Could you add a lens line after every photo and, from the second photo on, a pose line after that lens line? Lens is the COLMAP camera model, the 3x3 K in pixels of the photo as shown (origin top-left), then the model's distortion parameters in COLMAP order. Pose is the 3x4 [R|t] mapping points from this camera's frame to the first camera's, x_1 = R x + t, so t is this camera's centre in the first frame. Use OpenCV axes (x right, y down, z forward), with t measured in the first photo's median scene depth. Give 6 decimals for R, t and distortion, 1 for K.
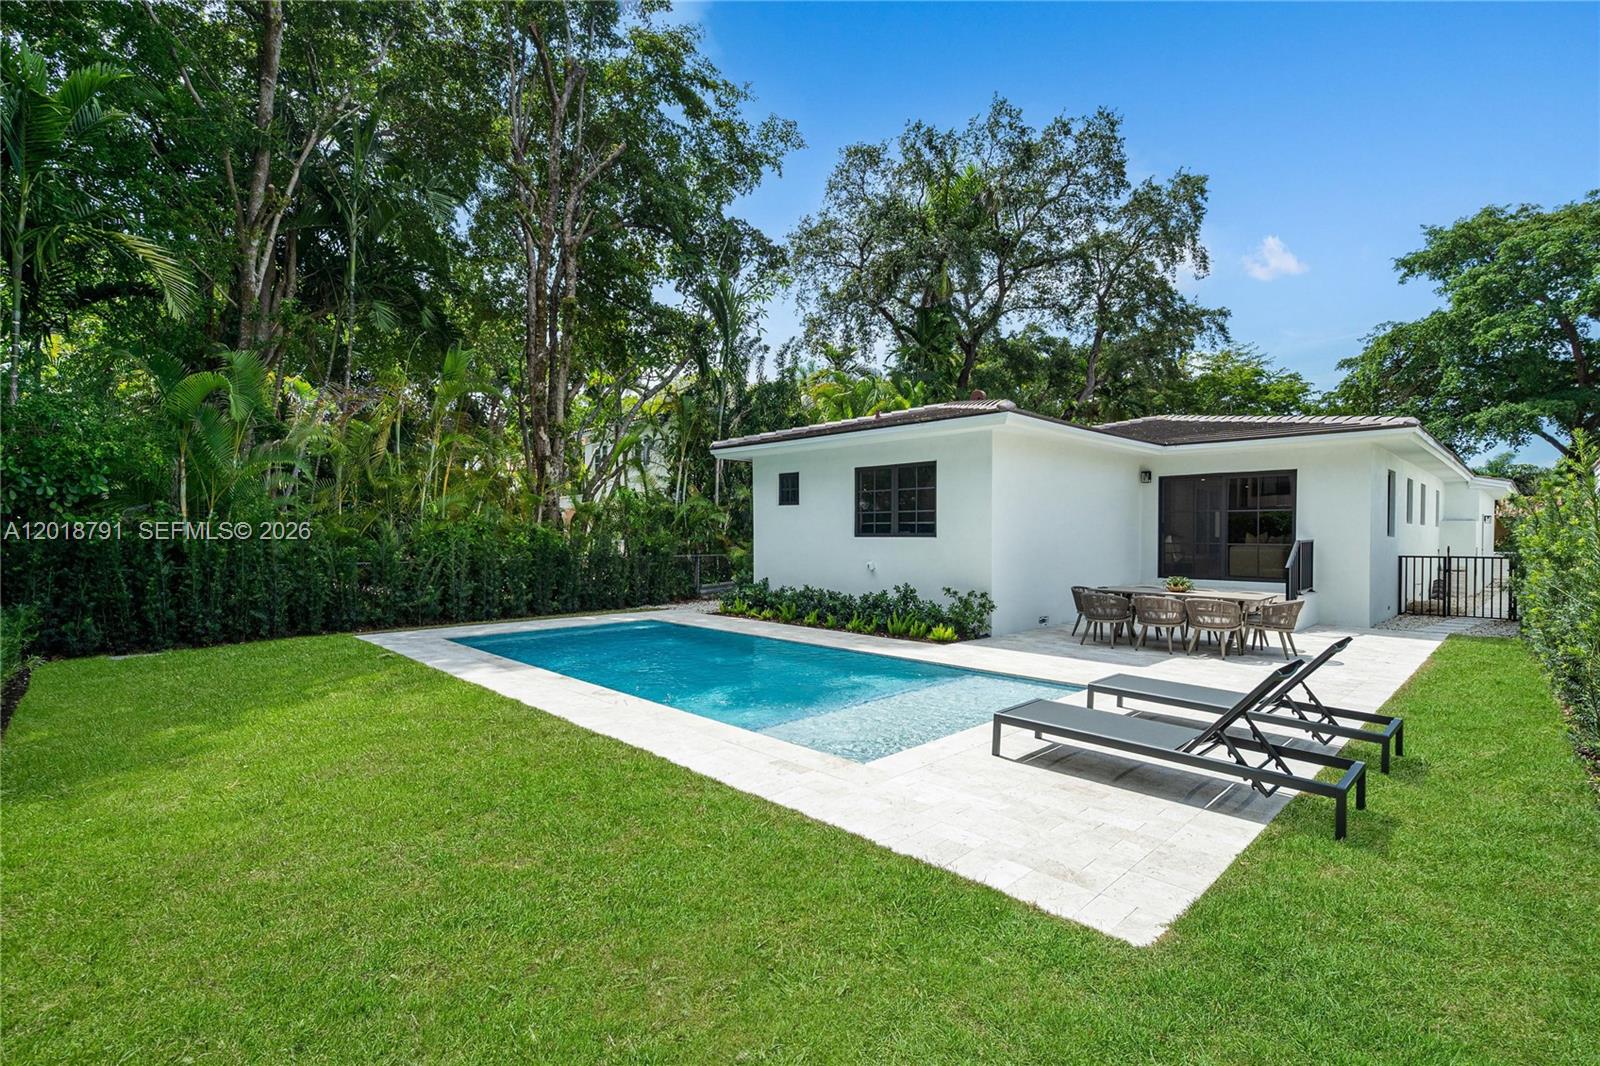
lens RADIAL K [[728.7, 0, 817.0], [0, 728.7, 537.1], [0, 0, 1]] dist [-0.004074, 0.001115]
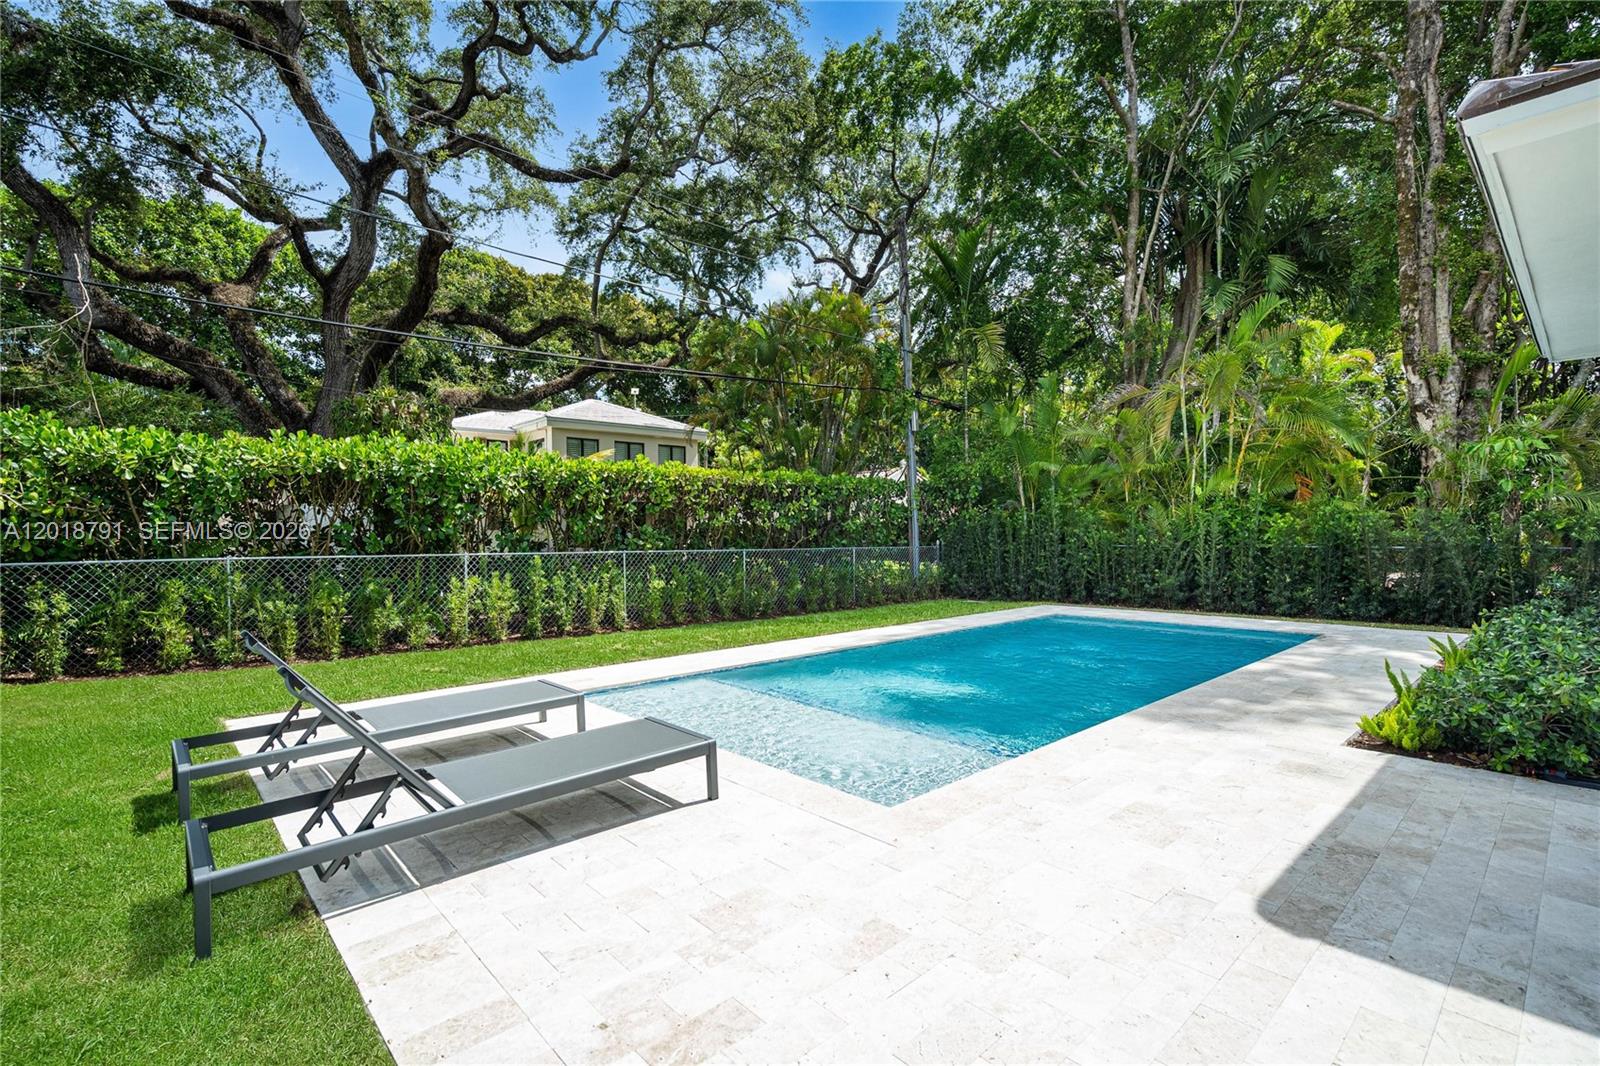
lens RADIAL K [[728.7, 0, 792.3], [0, 728.7, 532.0], [0, 0, 1]] dist [-0.004074, 0.001115]
pose [[-0.038210, -0.003559, -0.999263, 0.517318], [0.007672, 0.999963, -0.003855, 0.017005], [0.999240, -0.007814, -0.038181, 0.575261]]
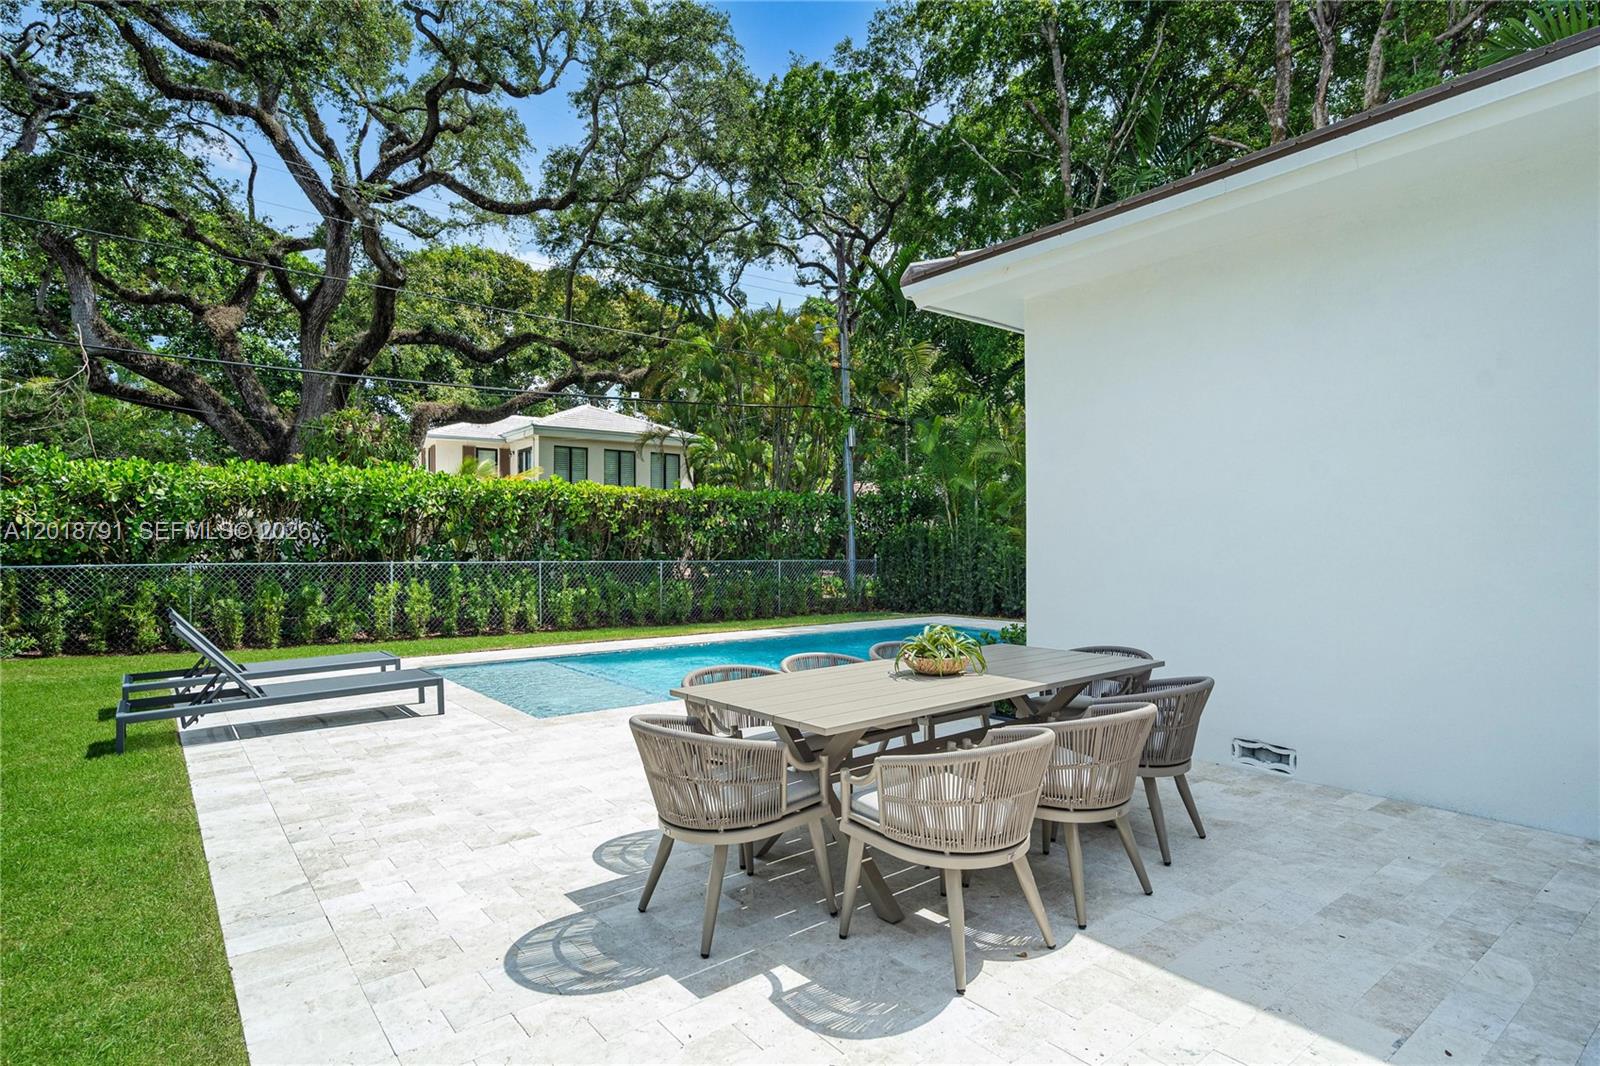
lens RADIAL K [[827.4, 0, 785.9], [0, 827.4, 528.5], [0, 0, 1]] dist [0.004172, 0.000781]
pose [[-0.112646, -0.021748, -0.993397, 0.738415], [0.000390, 0.999759, -0.021931, 0.015160], [0.993635, -0.002858, -0.112610, 0.819286]]
